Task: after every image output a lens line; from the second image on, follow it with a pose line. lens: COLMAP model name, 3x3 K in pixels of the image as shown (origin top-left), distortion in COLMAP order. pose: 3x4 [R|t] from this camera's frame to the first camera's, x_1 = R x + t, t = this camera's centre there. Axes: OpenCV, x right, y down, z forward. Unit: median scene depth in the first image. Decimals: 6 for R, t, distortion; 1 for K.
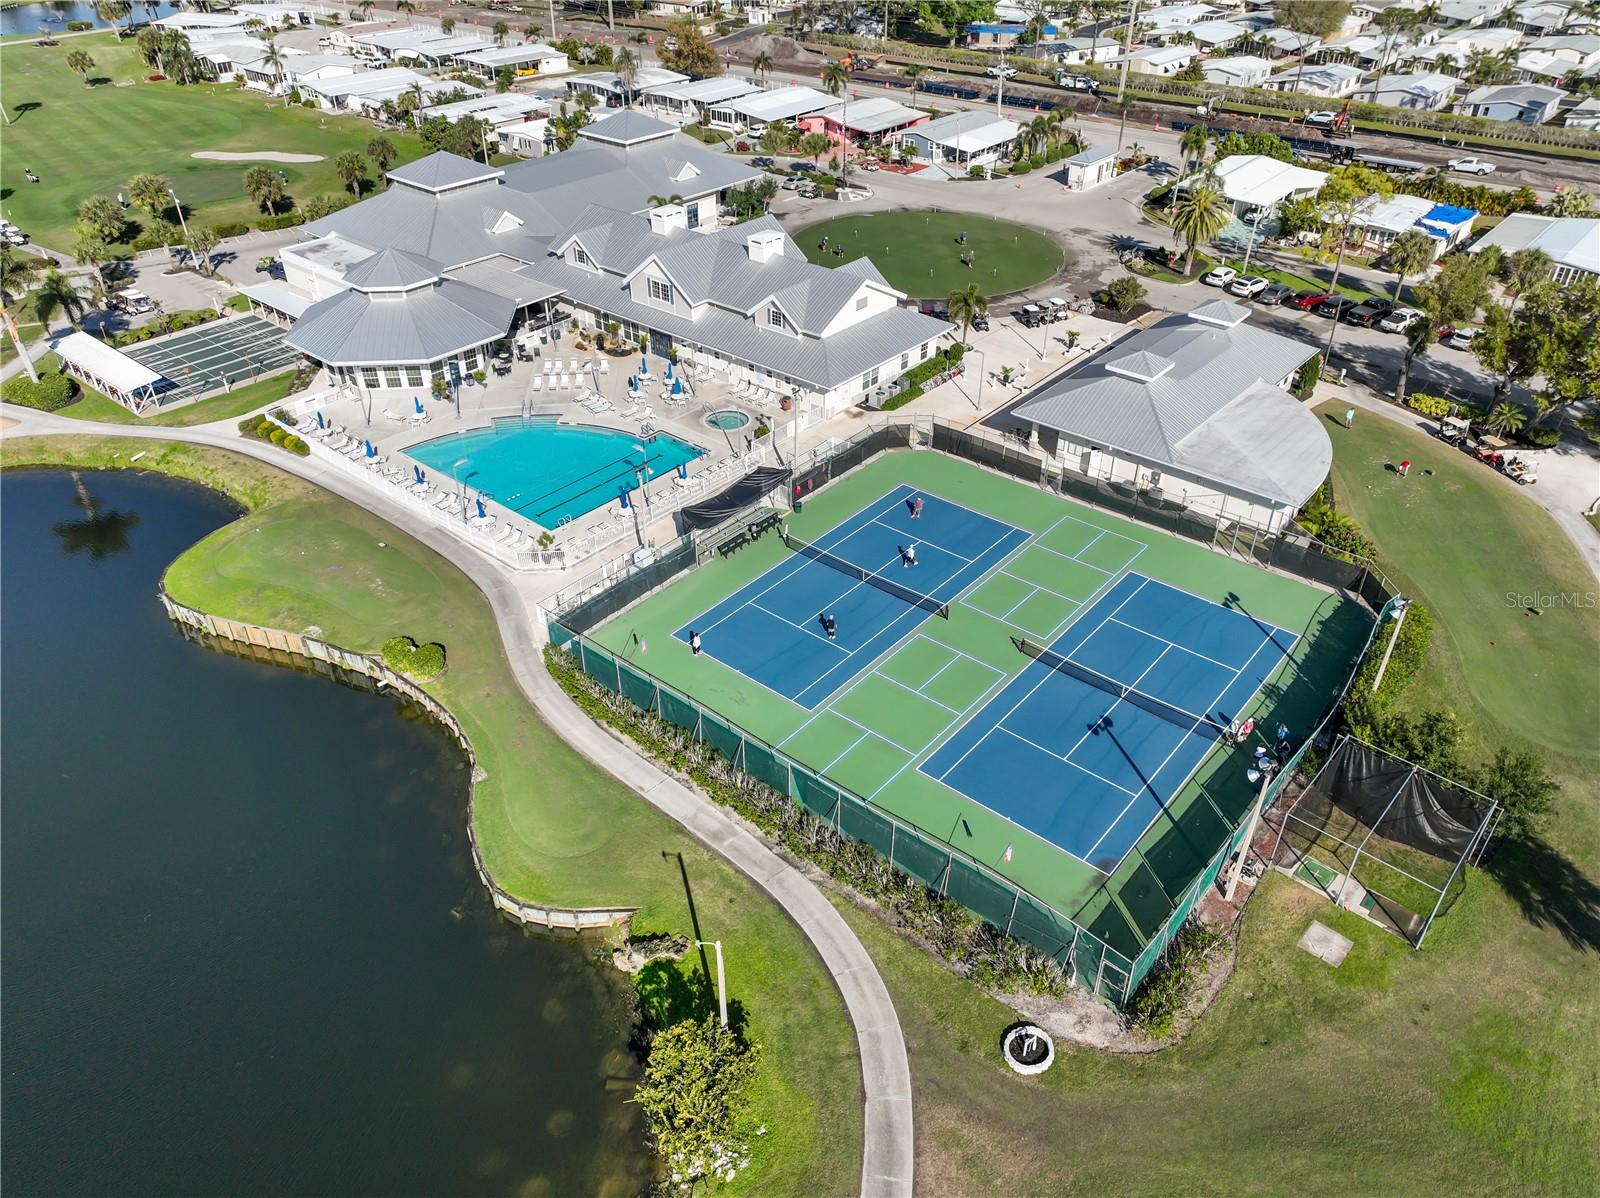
lens RADIAL K [[1129.9, 0, 800.0], [0, 1129.9, 599.0], [0, 0, 1]] dist [-0.004610, 0.025759]
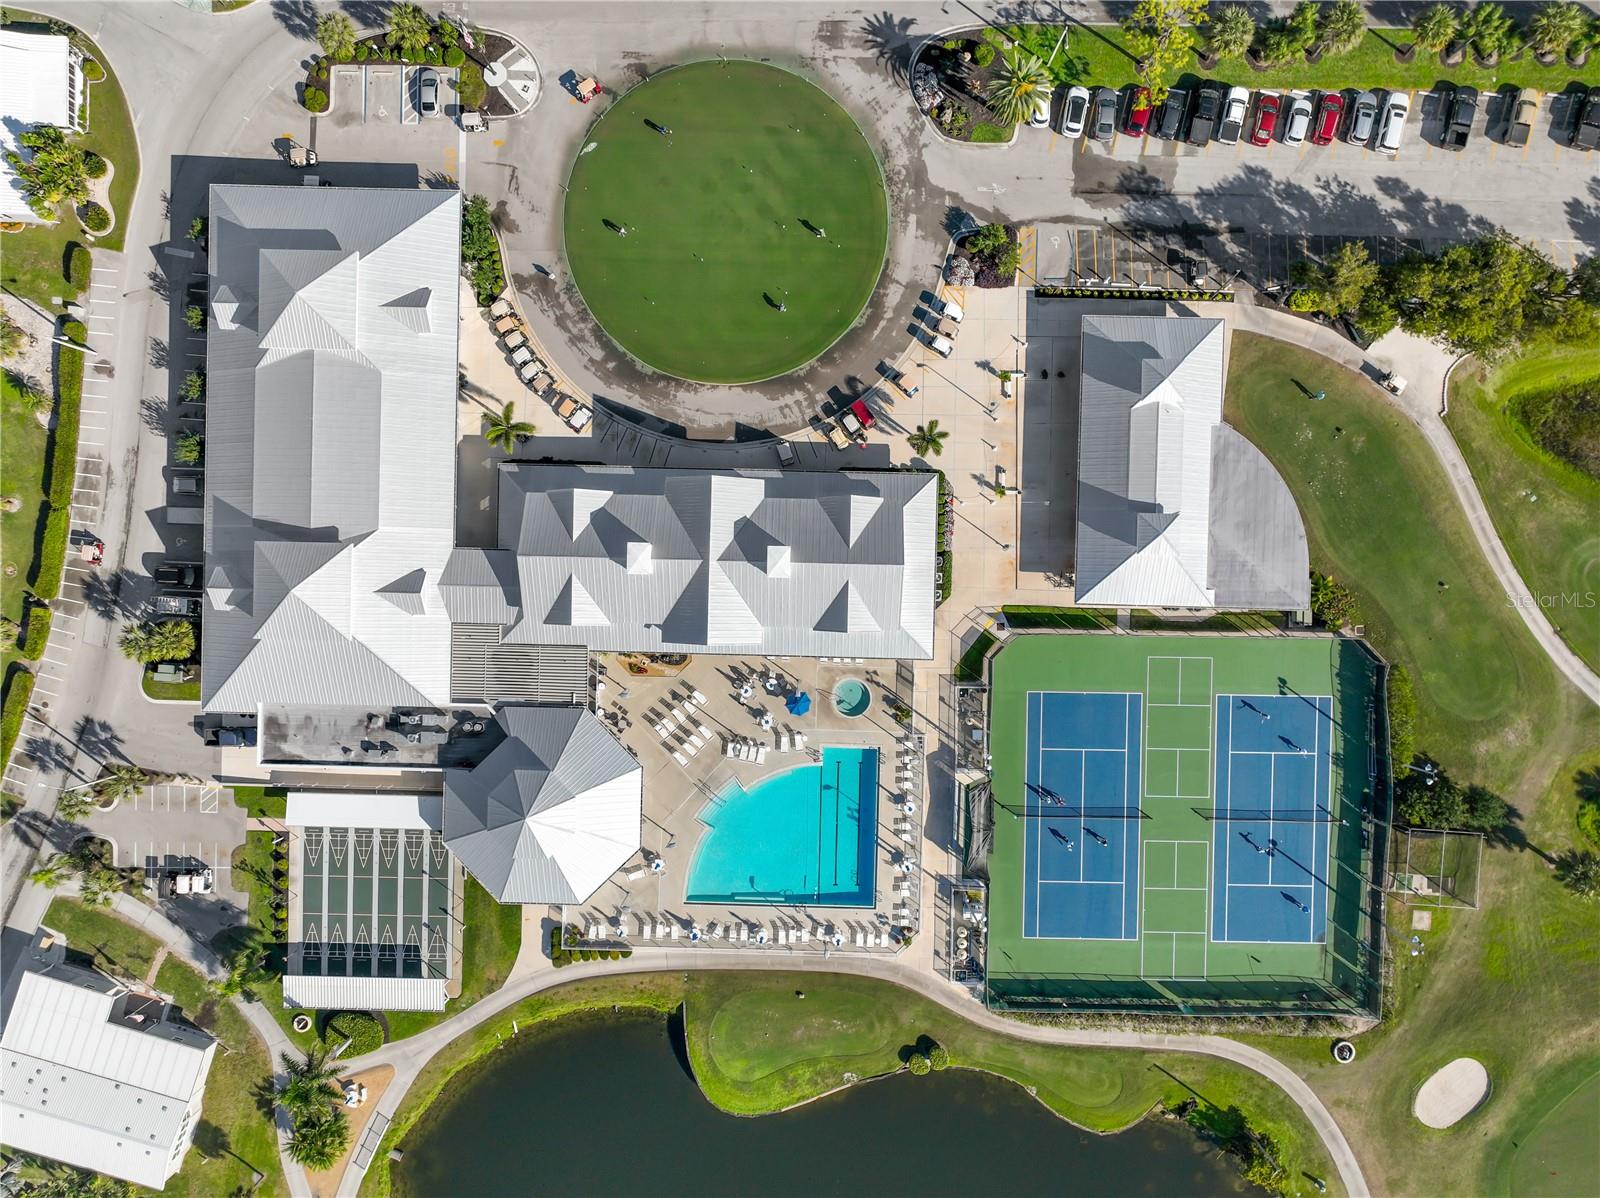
lens RADIAL K [[1105.0, 0, 800.0], [0, 1105.0, 599.0], [0, 0, 1]] dist [0.002715, 0.004696]
pose [[0.772182, -0.635254, -0.013688, -0.024188], [0.369273, 0.431129, 0.823265, -1.187450], [-0.517081, -0.640765, 0.567492, 0.435525]]
